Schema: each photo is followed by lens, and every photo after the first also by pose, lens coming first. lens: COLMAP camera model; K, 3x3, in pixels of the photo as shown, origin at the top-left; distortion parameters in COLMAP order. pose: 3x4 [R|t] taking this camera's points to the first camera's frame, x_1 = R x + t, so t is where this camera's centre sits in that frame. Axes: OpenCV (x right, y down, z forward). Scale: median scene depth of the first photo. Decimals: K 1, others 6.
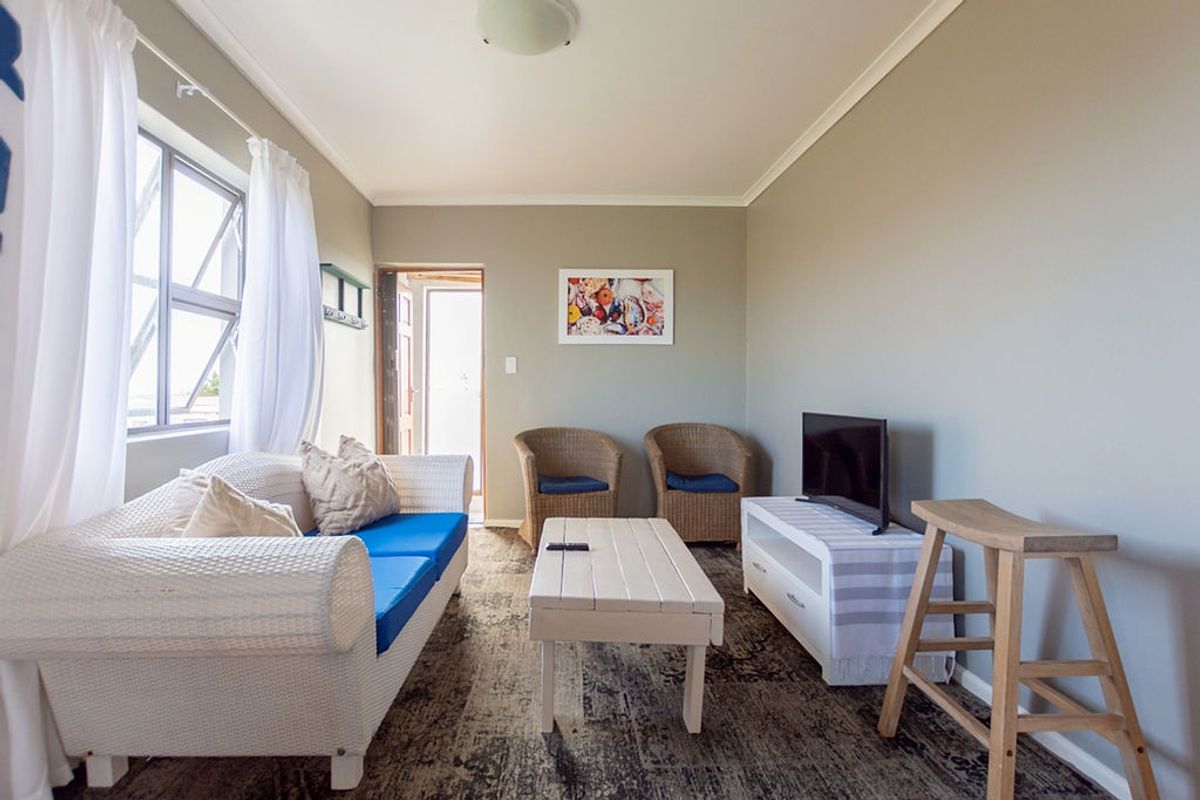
lens RADIAL K [[559.8, 0, 600.9], [0, 559.8, 389.5], [0, 0, 1]] dist [-0.001338, 0.000227]
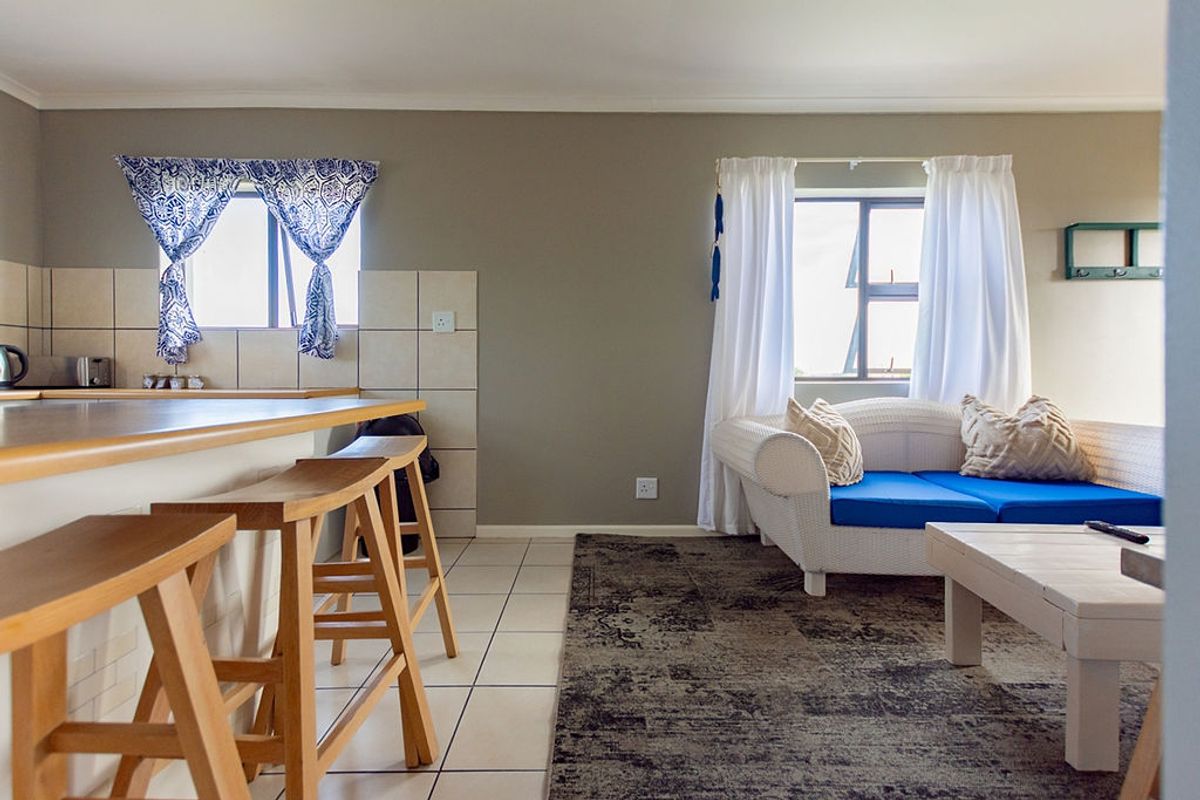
lens RADIAL K [[550.0, 0, 600.6], [0, 550.0, 397.5], [0, 0, 1]] dist [0.005535, 0.000646]
pose [[-0.051140, 0.020557, -0.998480, 0.713226], [0.003515, 0.999786, 0.020404, 0.075197], [0.998685, -0.002466, -0.051202, 0.306795]]
